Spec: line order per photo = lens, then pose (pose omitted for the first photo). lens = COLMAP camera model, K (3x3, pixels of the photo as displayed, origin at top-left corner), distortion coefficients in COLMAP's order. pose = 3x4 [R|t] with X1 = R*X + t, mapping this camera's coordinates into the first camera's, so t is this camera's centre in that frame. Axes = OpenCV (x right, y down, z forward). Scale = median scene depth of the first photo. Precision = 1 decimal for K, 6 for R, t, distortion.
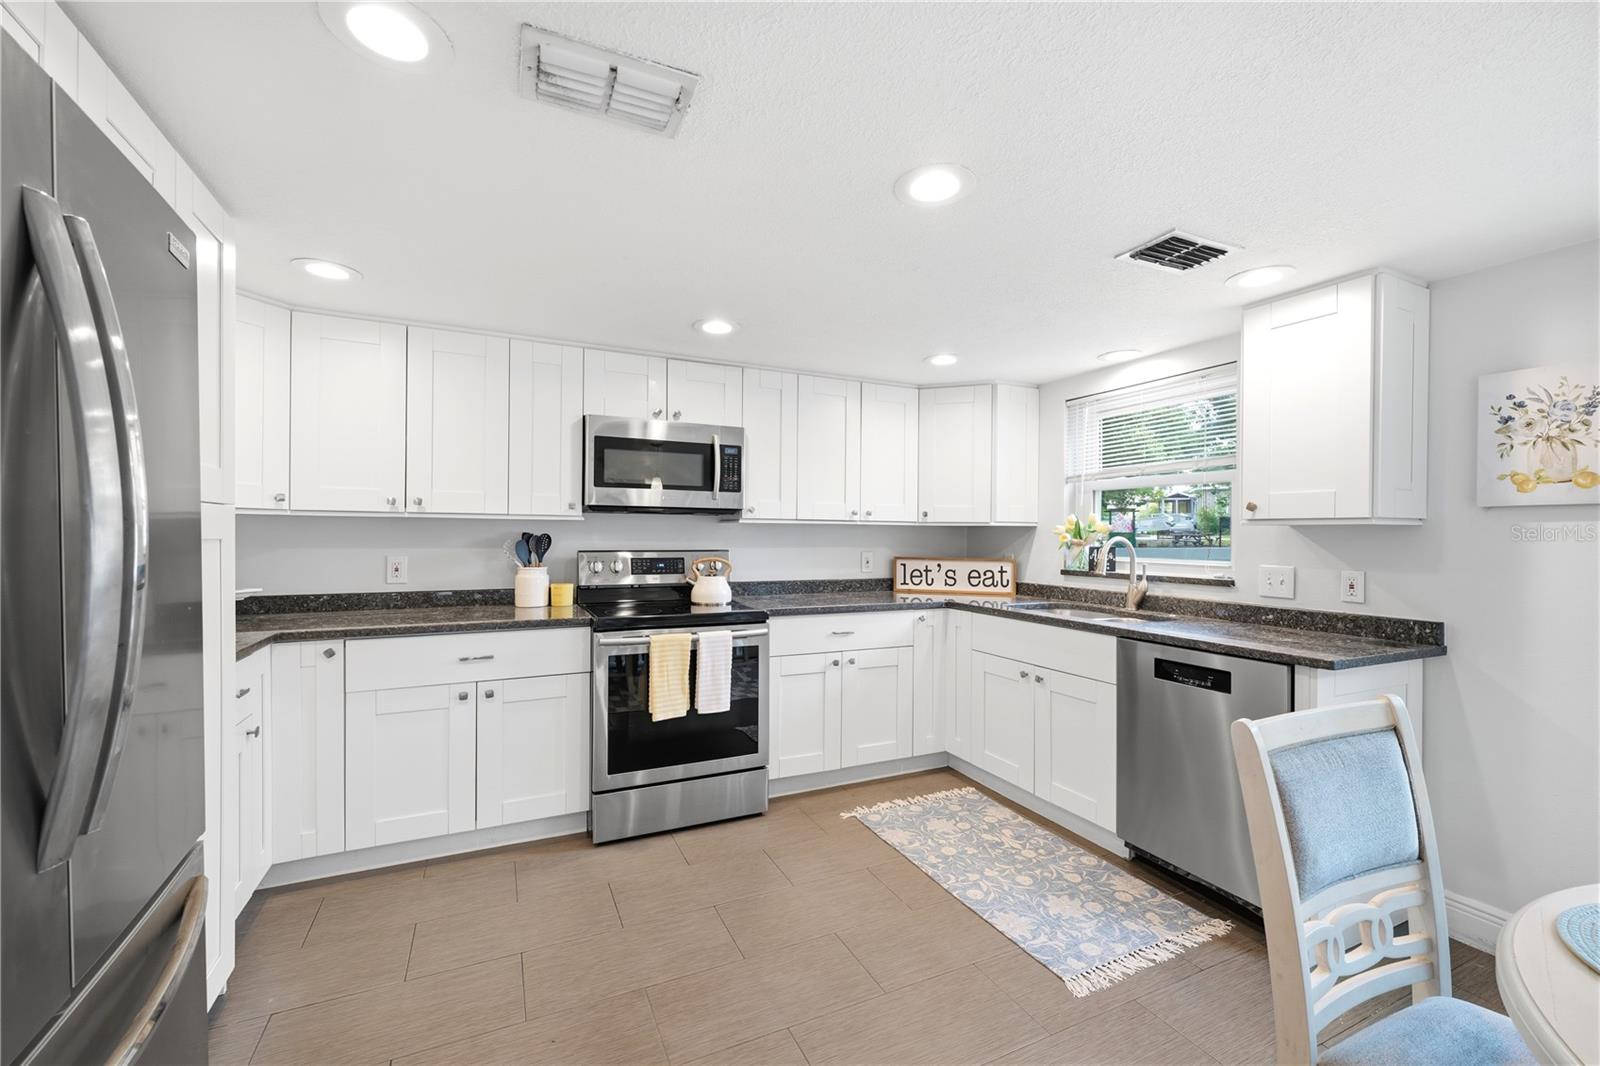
lens RADIAL K [[650.6, 0, 801.6], [0, 650.6, 535.0], [0, 0, 1]] dist [0.000088, 0.000149]
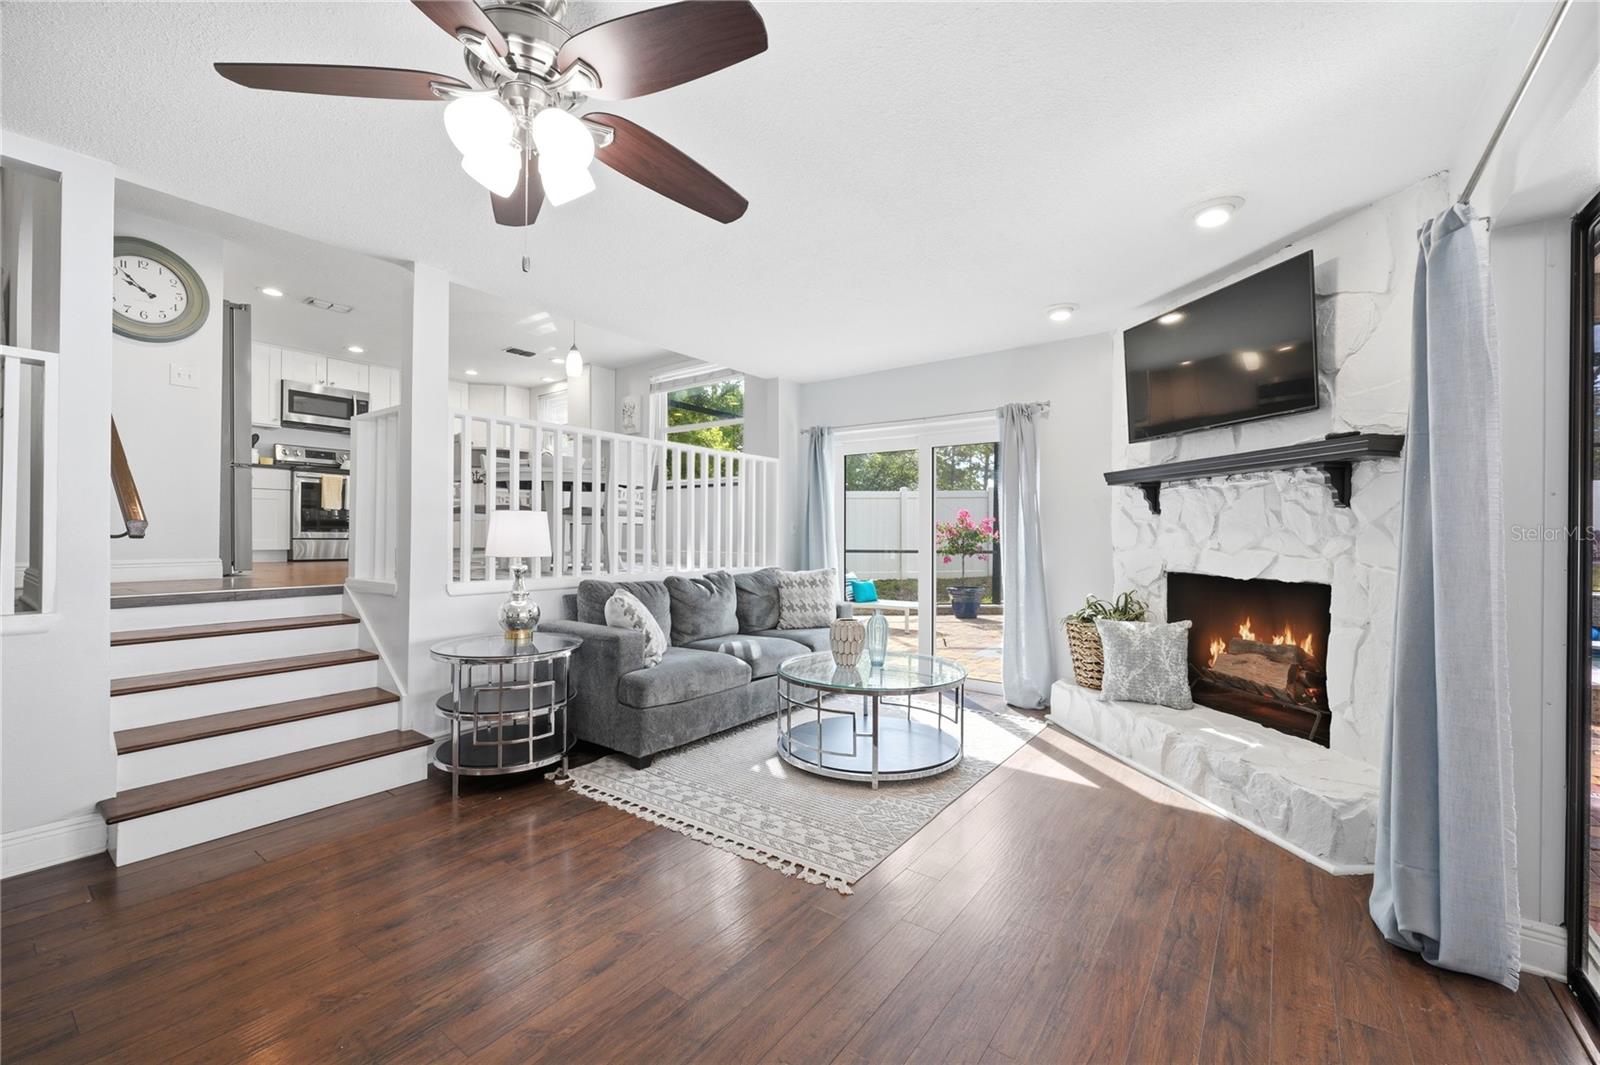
lens RADIAL K [[650.6, 0, 801.6], [0, 650.6, 534.5], [0, 0, 1]] dist [0.000088, 0.000149]
pose [[0.883224, -0.000034, 0.468952, 0.175712], [0.000491, 1.000000, -0.000852, 0.329606], [-0.468952, 0.000983, 0.883223, -1.691827]]
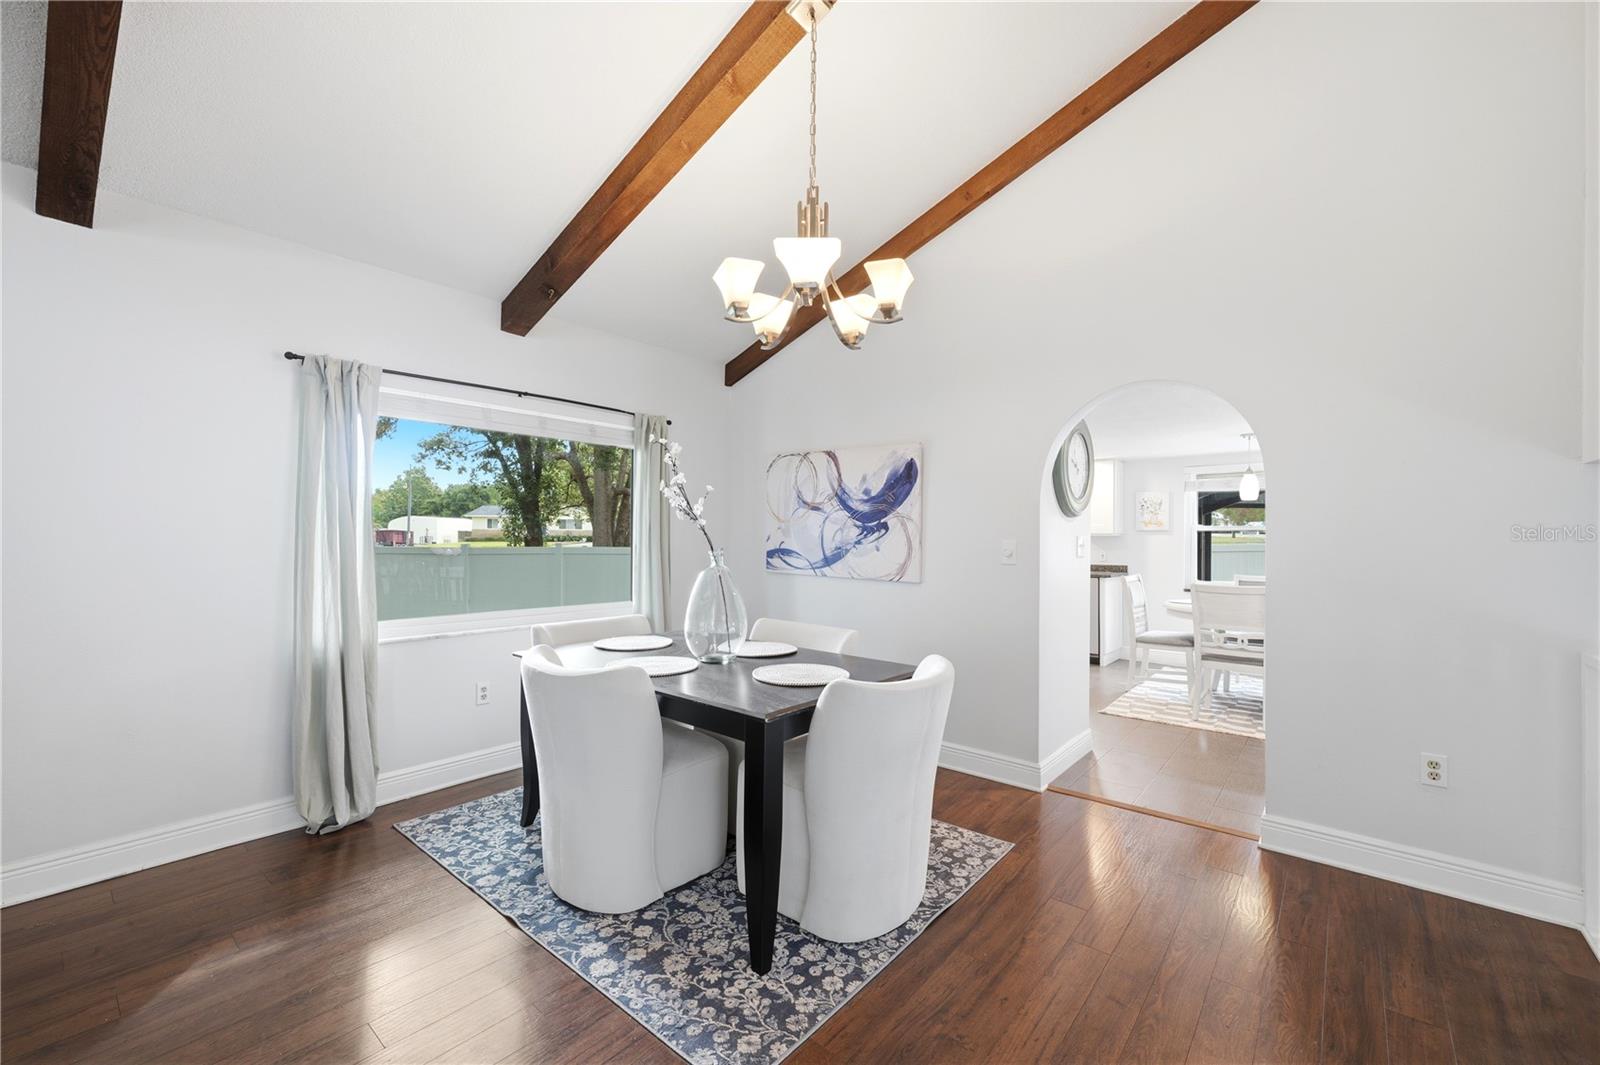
lens RADIAL K [[650.6, 0, 801.6], [0, 650.6, 534.5], [0, 0, 1]] dist [0.000088, 0.000149]
pose [[0.906122, 0.009421, 0.422911, -1.329073], [-0.008536, 0.999956, -0.003988, 0.004471], [-0.422930, 0.000004, 0.906162, -0.900299]]
